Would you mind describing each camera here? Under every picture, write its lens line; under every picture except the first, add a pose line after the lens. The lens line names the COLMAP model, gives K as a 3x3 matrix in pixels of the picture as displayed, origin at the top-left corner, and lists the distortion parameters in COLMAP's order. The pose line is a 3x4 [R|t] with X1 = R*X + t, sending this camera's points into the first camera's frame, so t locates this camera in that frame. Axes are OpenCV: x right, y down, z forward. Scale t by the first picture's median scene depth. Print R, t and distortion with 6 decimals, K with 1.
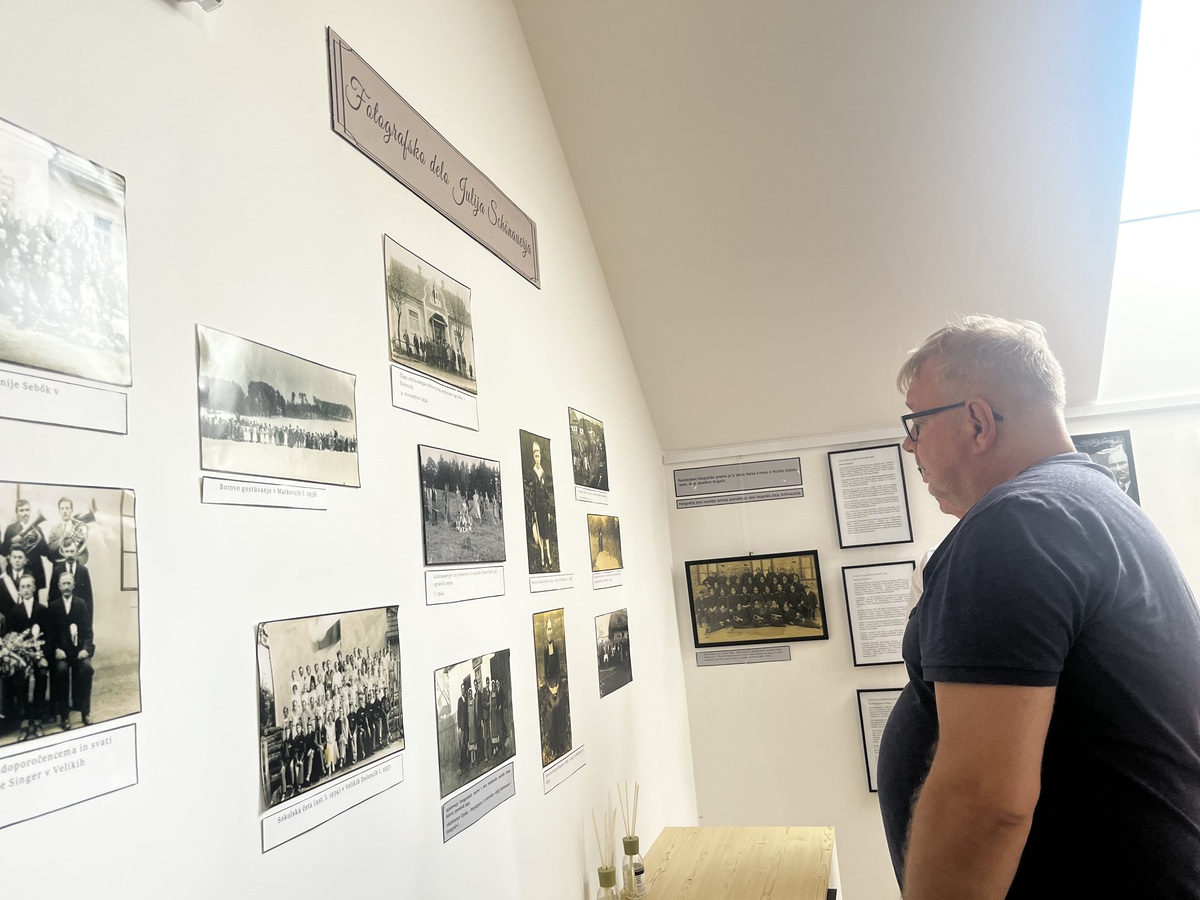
lens RADIAL K [[912.7, 0, 599.7], [0, 912.7, 451.0], [0, 0, 1]] dist [0.054181, -0.067351]
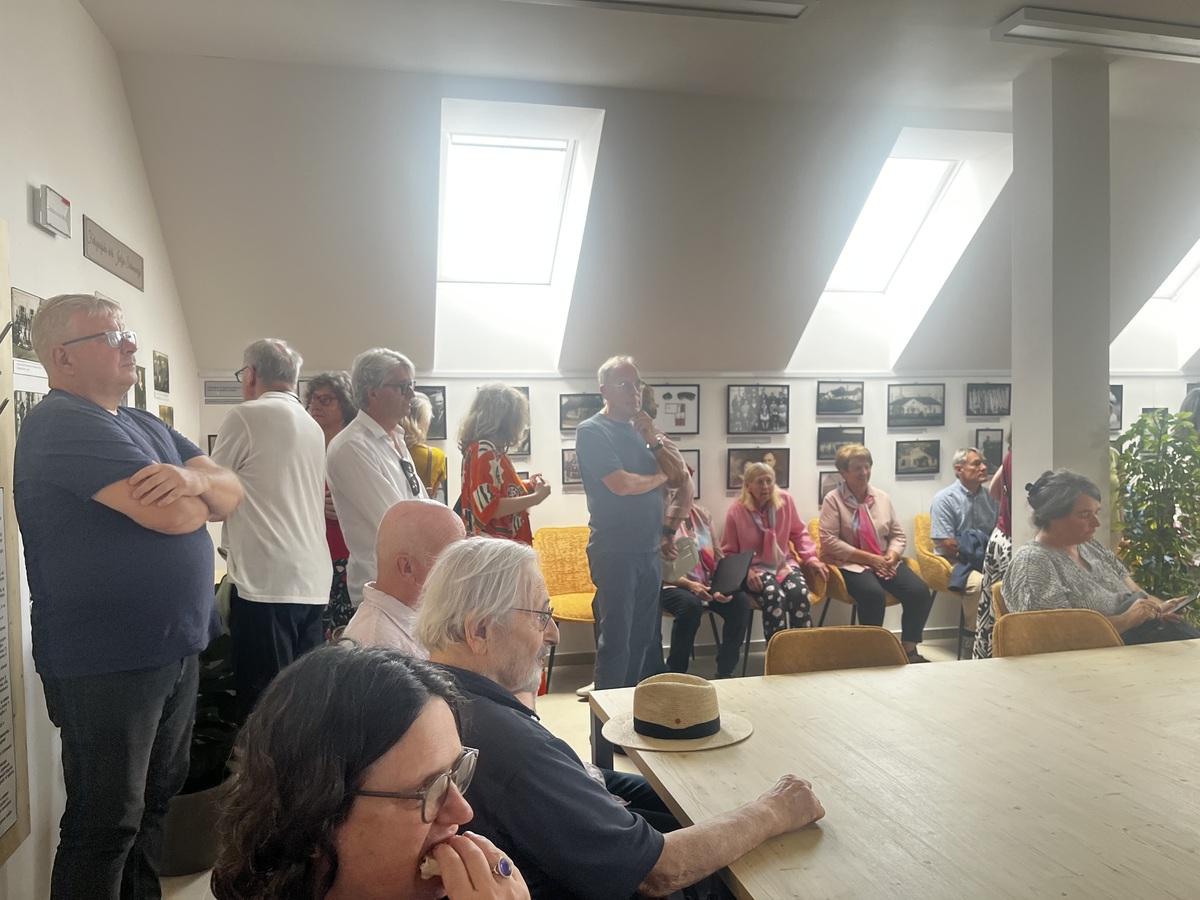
lens RADIAL K [[912.7, 0, 627.9], [0, 912.7, 450.7], [0, 0, 1]] dist [0.054181, -0.067351]
pose [[0.857689, 0.058839, 0.510792, -0.174993], [-0.113193, 0.990666, 0.075948, -0.111024], [-0.501555, -0.122958, 0.856343, -1.377889]]
